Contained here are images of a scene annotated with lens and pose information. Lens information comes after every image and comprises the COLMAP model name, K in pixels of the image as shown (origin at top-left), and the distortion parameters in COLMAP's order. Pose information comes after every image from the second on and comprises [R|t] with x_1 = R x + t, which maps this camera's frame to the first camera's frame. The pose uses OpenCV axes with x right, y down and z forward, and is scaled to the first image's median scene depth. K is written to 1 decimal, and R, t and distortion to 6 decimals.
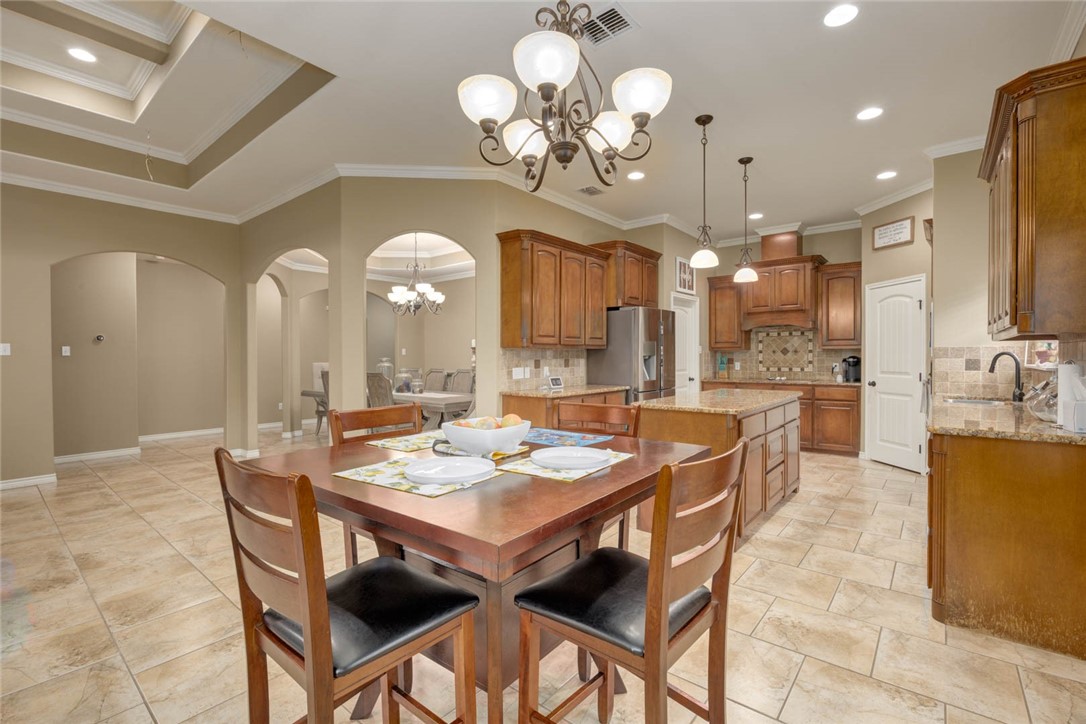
lens RADIAL K [[484.0, 0, 551.9], [0, 484.0, 359.1], [0, 0, 1]] dist [-0.009370, 0.001136]
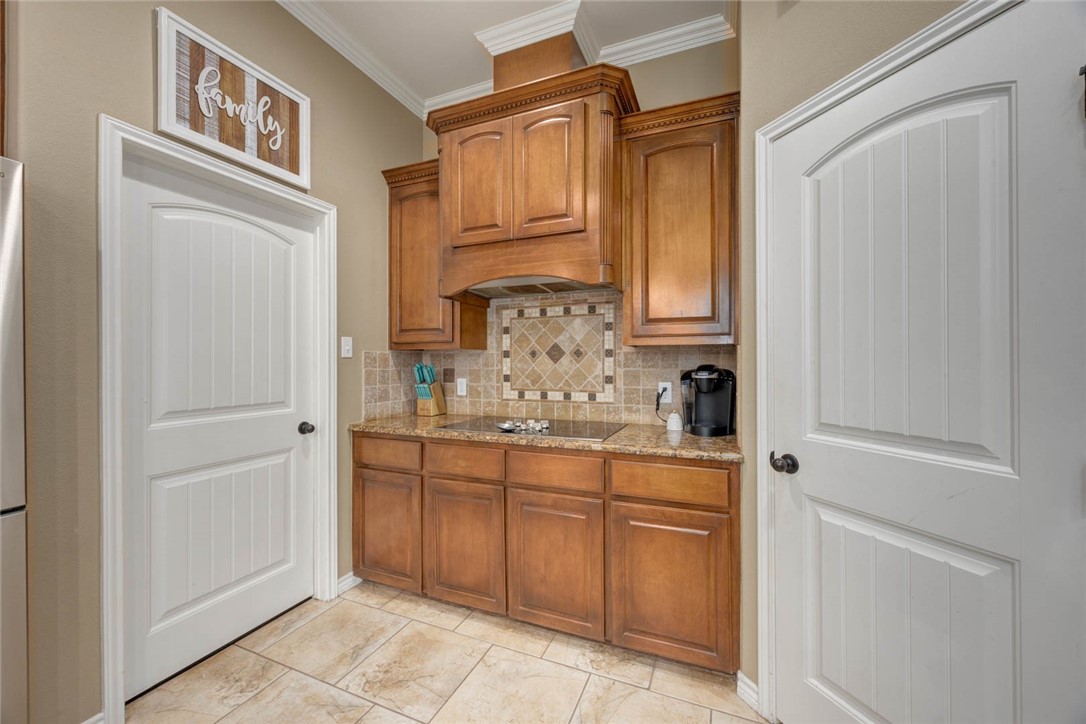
lens RADIAL K [[429.7, 0, 546.7], [0, 429.7, 360.1], [0, 0, 1]] dist [-0.001594, -0.000048]
pose [[0.959754, 0.004133, 0.280812, 0.423881], [-0.001453, 0.999951, -0.009752, -0.007286], [-0.280838, 0.008951, 0.959713, 0.736819]]
